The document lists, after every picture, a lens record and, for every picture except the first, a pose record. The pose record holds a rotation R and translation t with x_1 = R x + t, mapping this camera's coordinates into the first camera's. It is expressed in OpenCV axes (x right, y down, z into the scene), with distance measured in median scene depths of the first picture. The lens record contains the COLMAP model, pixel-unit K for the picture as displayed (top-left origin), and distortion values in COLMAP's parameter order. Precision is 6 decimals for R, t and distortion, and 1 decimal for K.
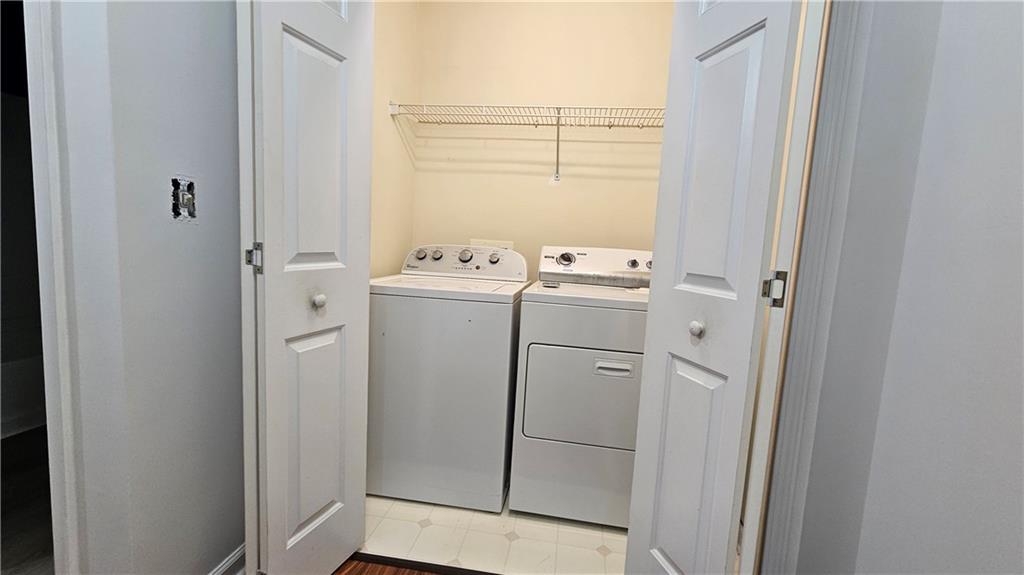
lens RADIAL K [[416.6, 0, 519.1], [0, 416.6, 282.7], [0, 0, 1]] dist [0.001953, 0.000079]
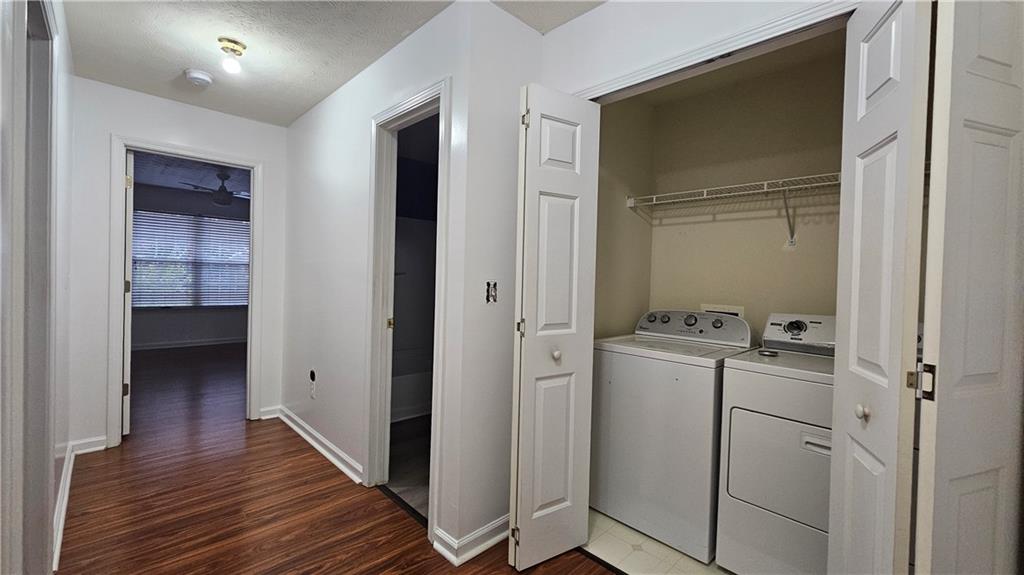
lens RADIAL K [[416.6, 0, 519.1], [0, 416.6, 282.7], [0, 0, 1]] dist [0.001953, 0.000079]
pose [[0.799528, -0.025382, -0.600093, 0.302344], [-0.044612, 0.993837, -0.101475, -0.052707], [0.598970, 0.107903, 0.793468, -0.293706]]
